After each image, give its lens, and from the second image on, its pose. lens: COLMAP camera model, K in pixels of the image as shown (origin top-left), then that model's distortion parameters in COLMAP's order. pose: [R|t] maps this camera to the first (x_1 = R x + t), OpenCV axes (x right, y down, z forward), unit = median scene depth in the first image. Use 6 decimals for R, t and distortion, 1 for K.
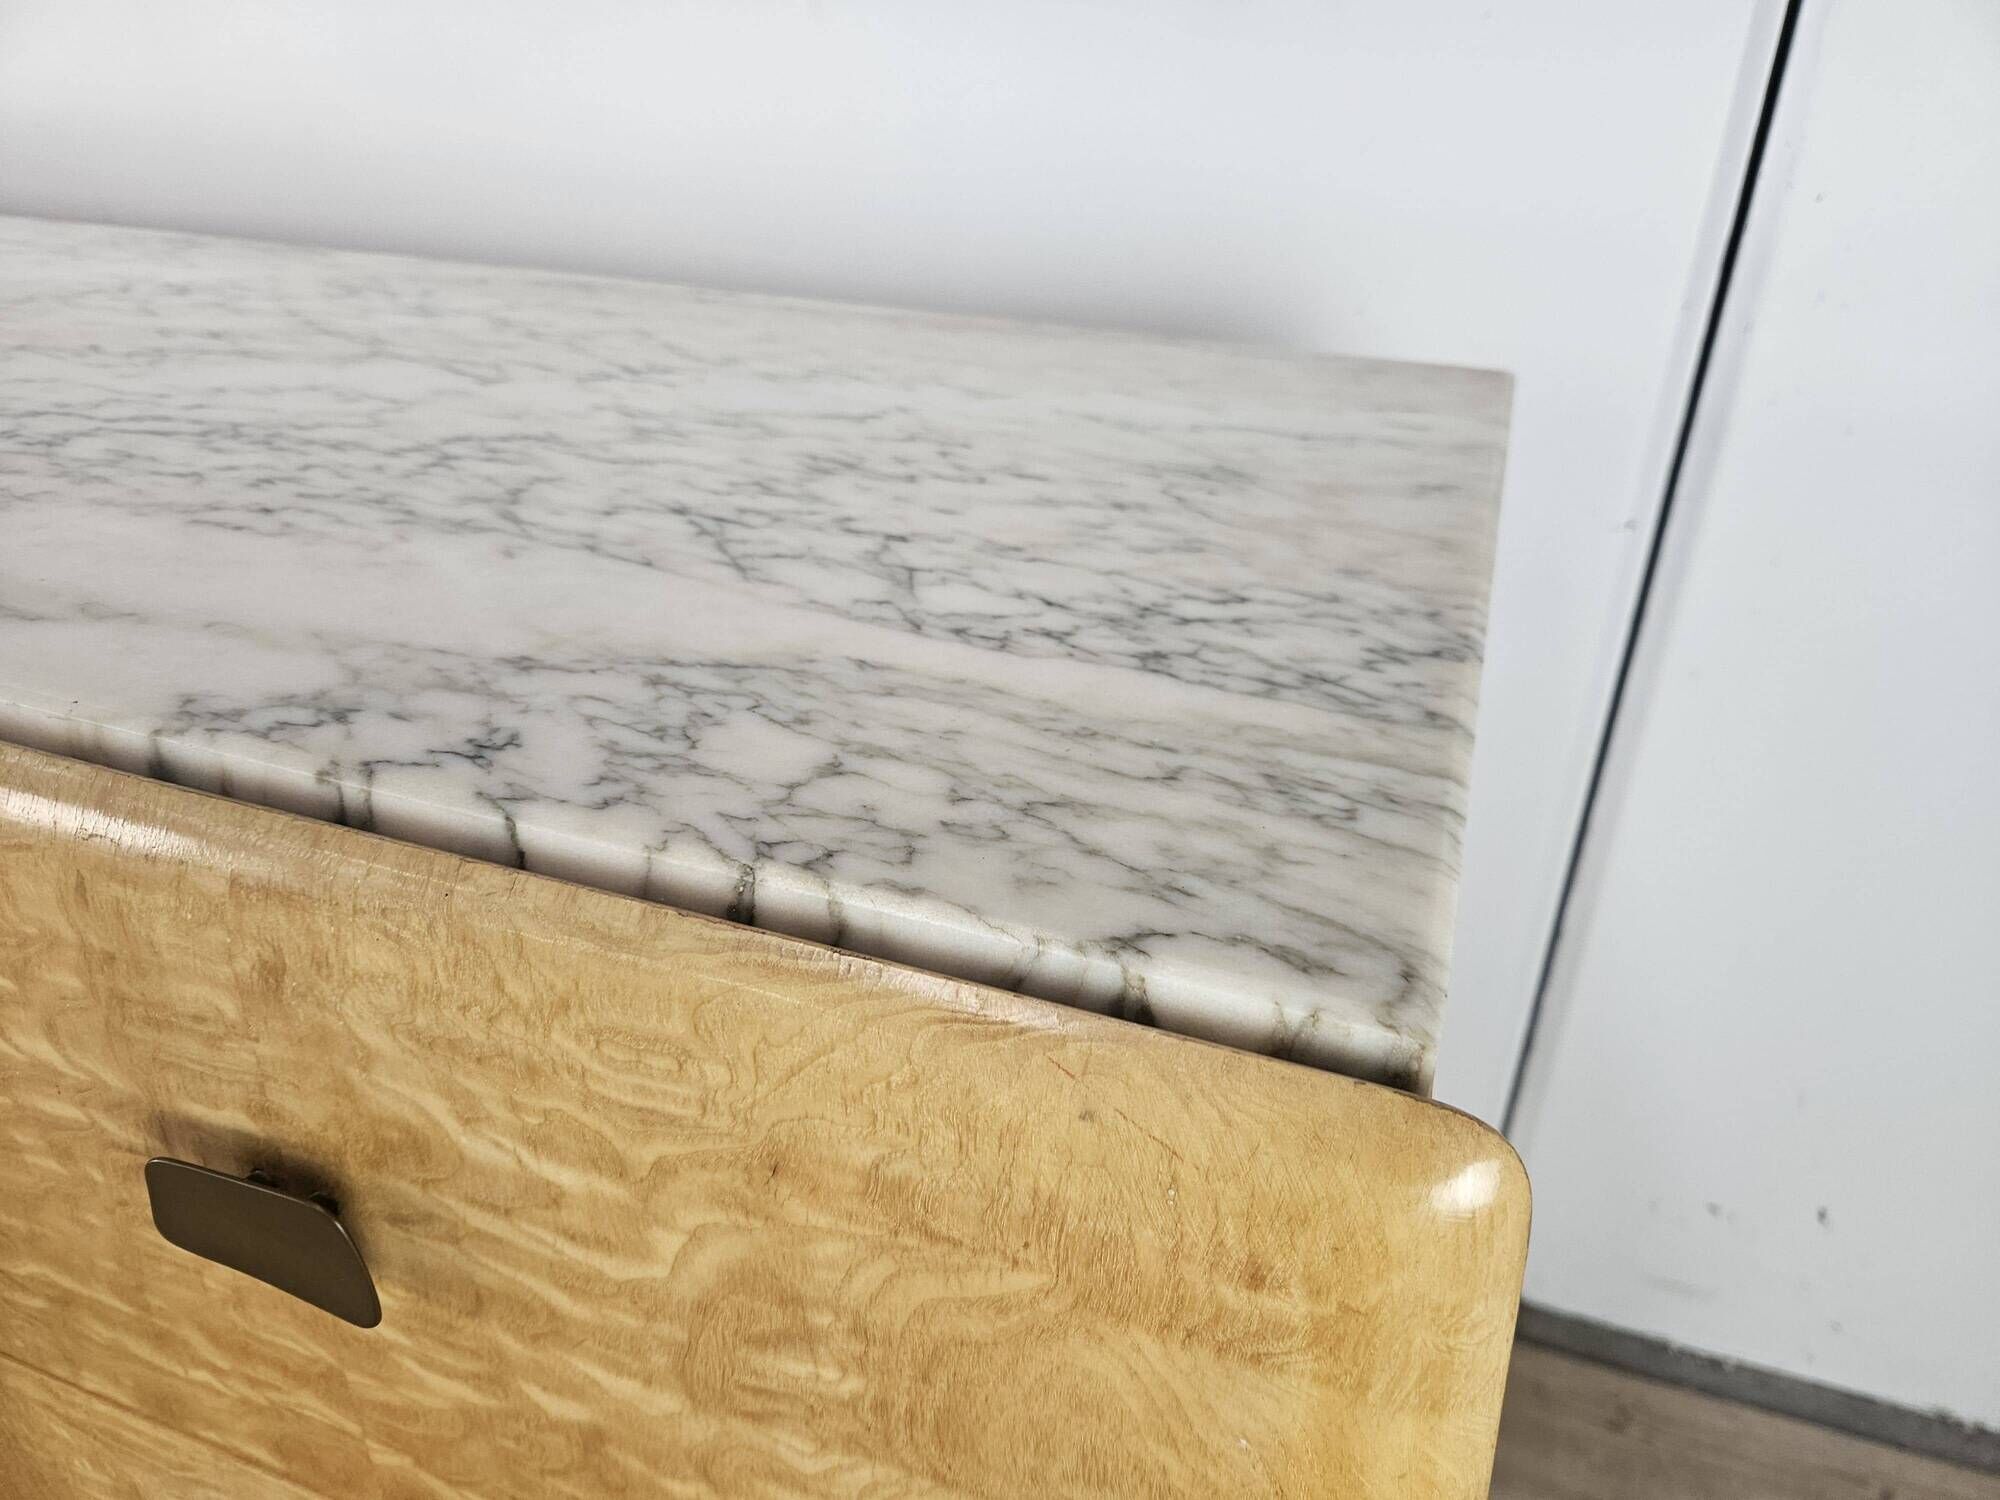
lens RADIAL K [[1363.6, 0, 1000.6], [0, 1363.6, 747.0], [0, 0, 1]] dist [0.056622, -0.057990]
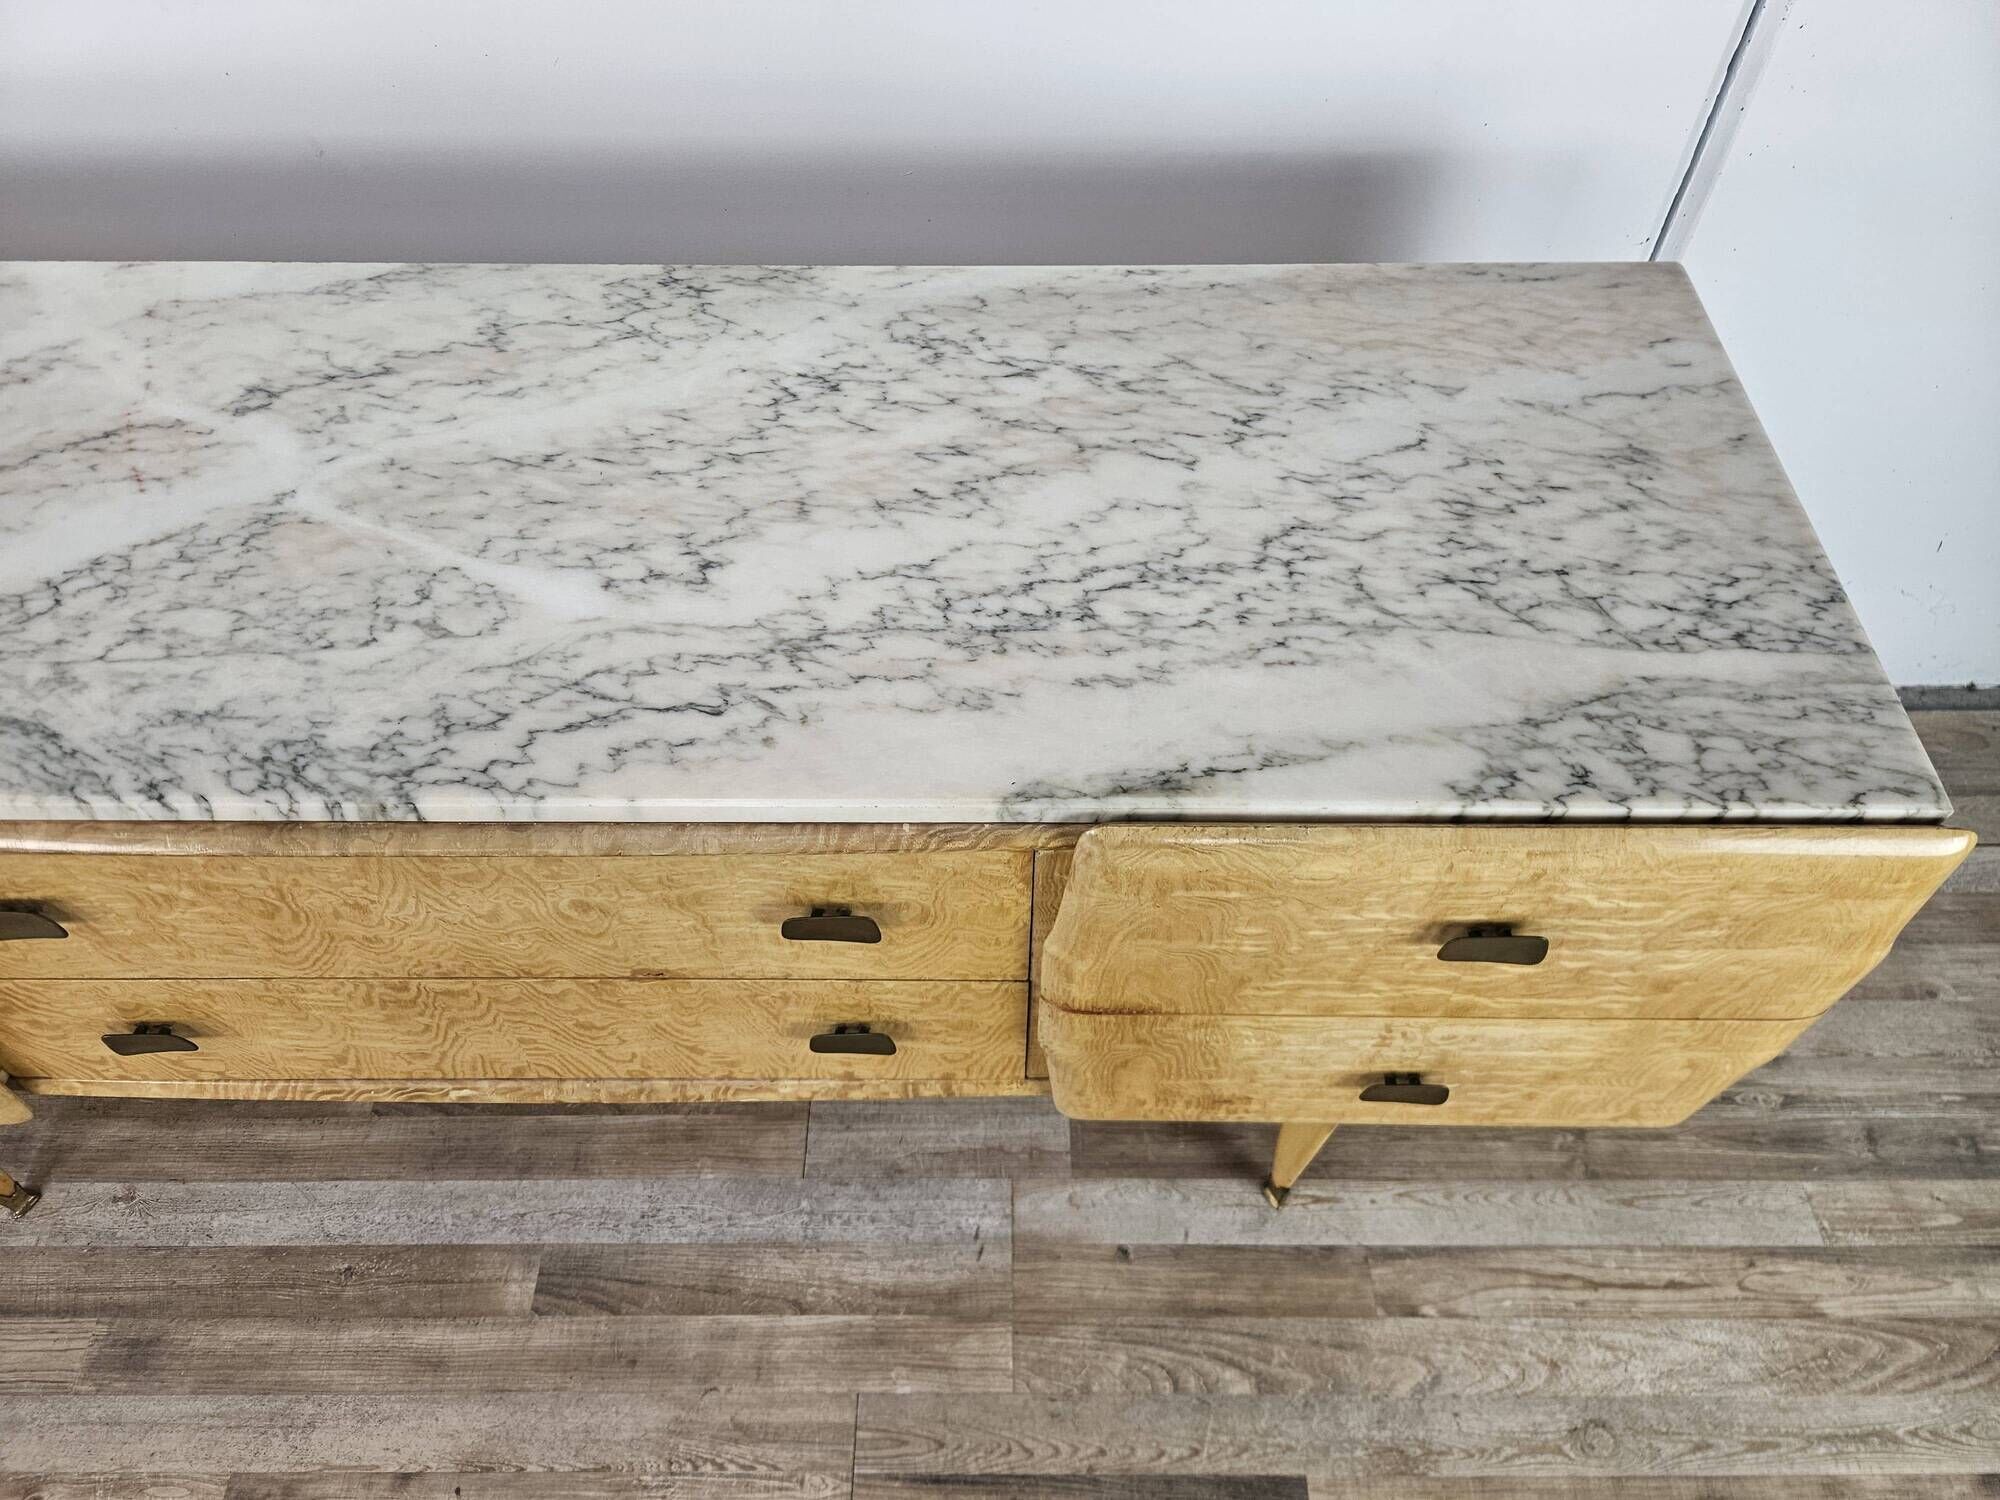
lens RADIAL K [[1363.6, 0, 997.5], [0, 1363.6, 744.7], [0, 0, 1]] dist [0.056622, -0.057990]
pose [[0.942858, -0.288123, 0.167342, -1.757811], [0.187853, 0.874478, 0.447213, -1.370123], [-0.275189, -0.390223, 0.878634, -0.943041]]
